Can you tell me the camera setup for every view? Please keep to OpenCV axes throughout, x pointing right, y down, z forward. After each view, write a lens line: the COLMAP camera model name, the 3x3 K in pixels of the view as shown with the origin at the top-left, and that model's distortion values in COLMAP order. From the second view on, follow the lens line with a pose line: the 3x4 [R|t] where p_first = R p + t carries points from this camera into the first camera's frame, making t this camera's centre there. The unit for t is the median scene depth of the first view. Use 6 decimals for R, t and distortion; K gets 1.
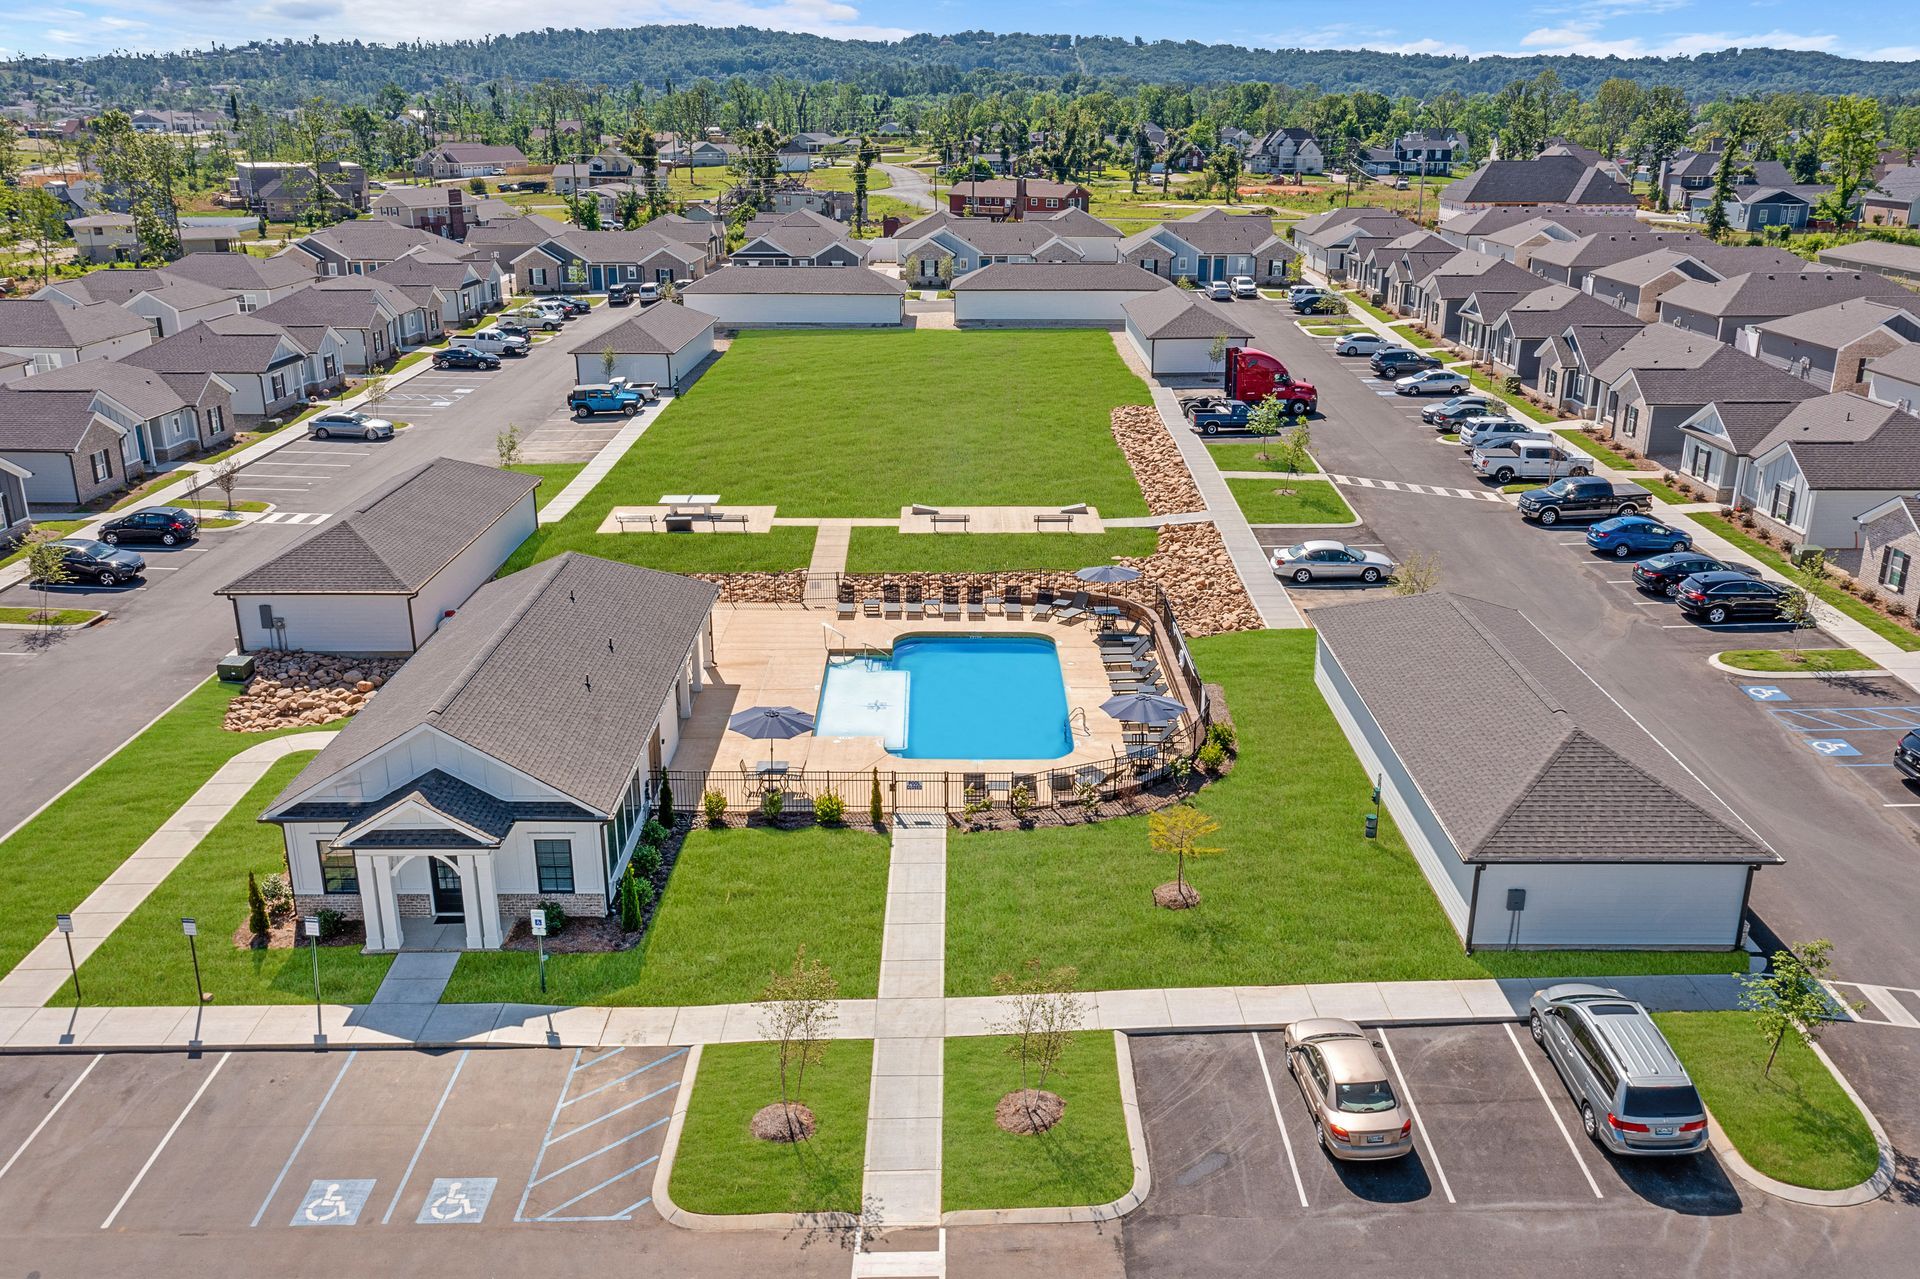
lens RADIAL K [[1604.4, 0, 960.0], [0, 1604.4, 639.5], [0, 0, 1]] dist [-0.008709, -0.002574]
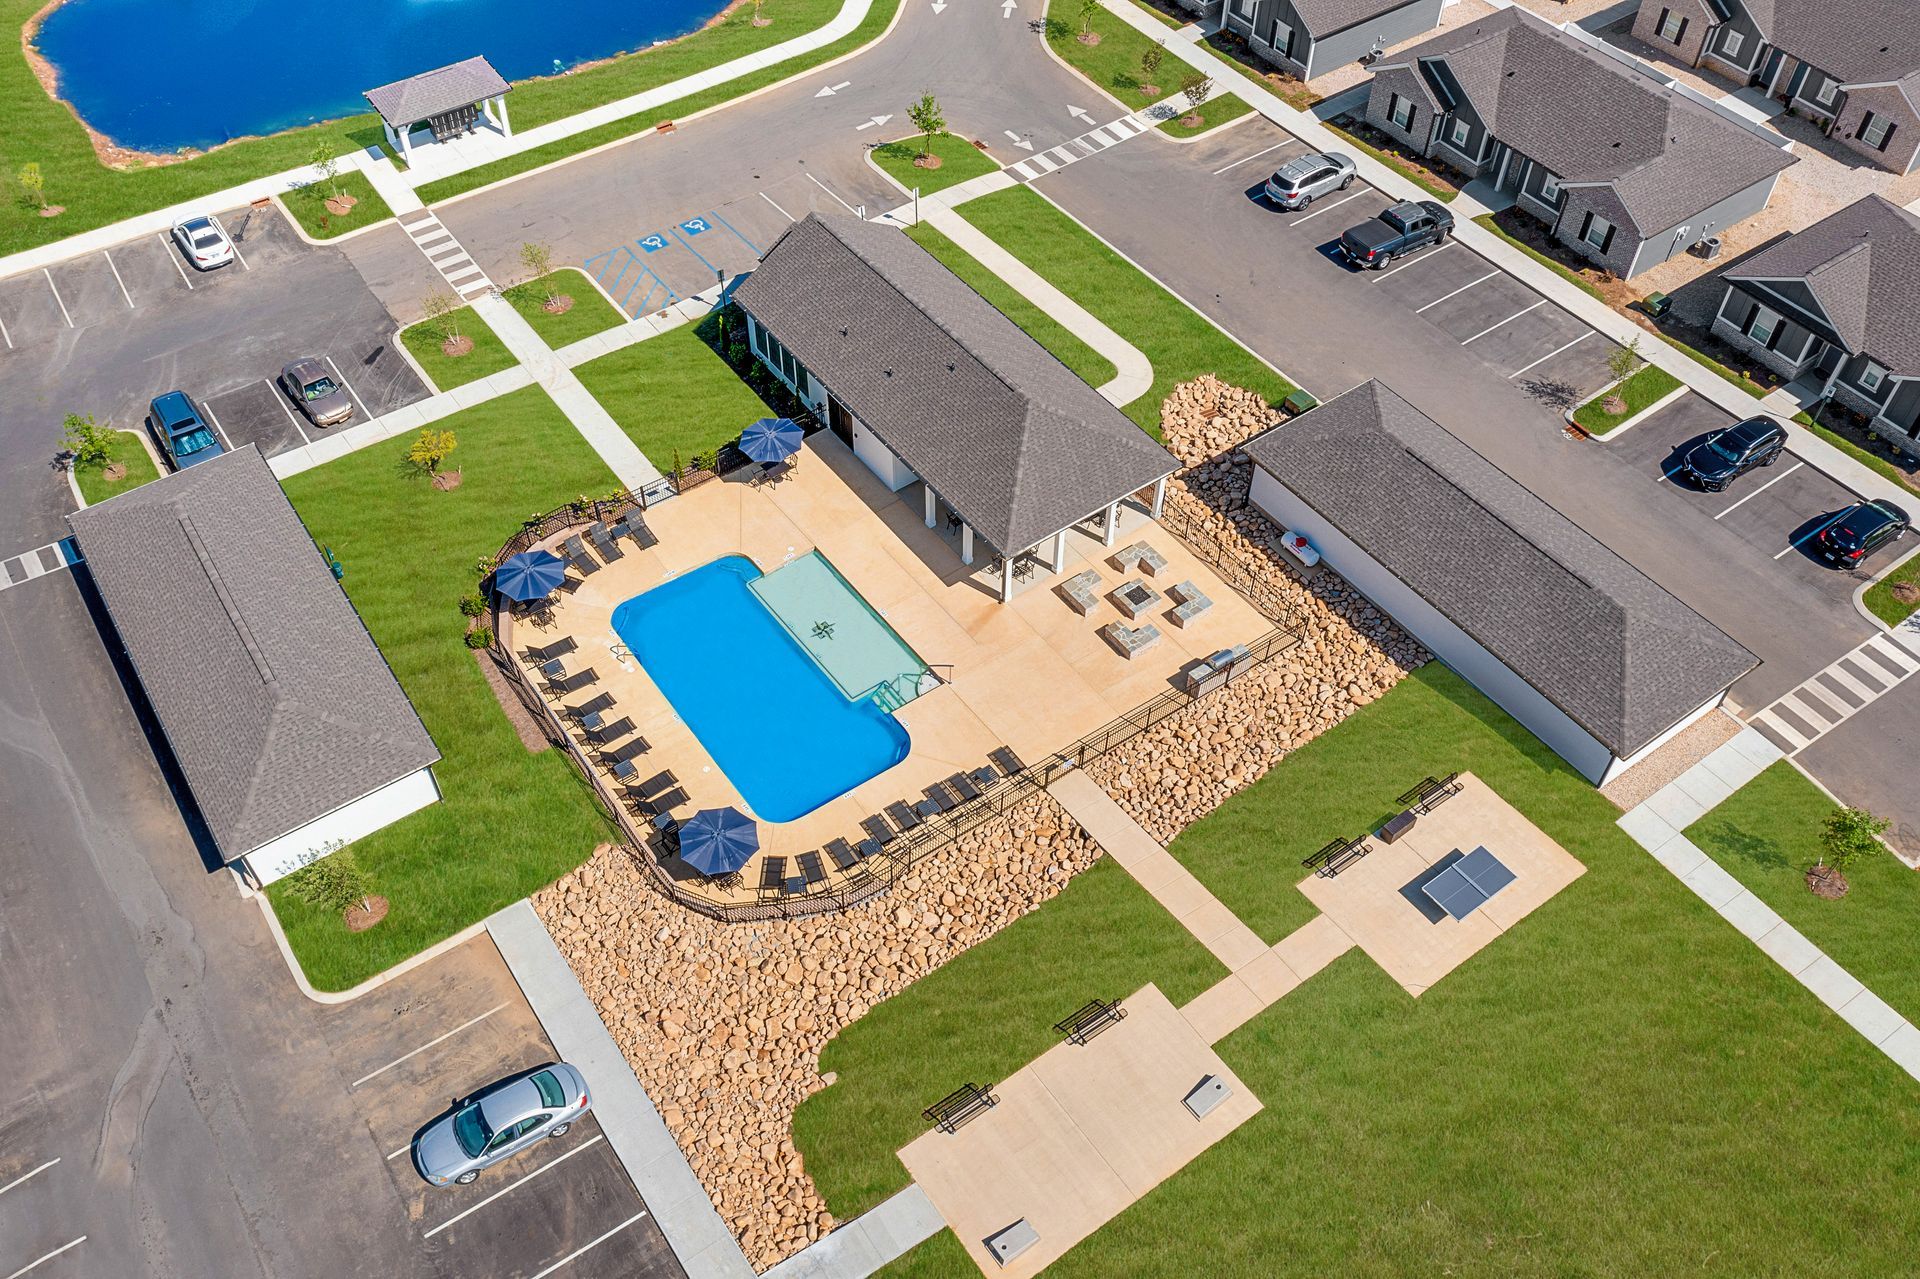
lens RADIAL K [[1604.4, 0, 960.0], [0, 1604.4, 639.5], [0, 0, 1]] dist [-0.008709, -0.002574]
pose [[-0.815243, 0.435540, -0.381686, 0.346303], [-0.178401, 0.438152, 0.881020, -1.104794], [0.550956, 0.786338, -0.279499, 1.617783]]
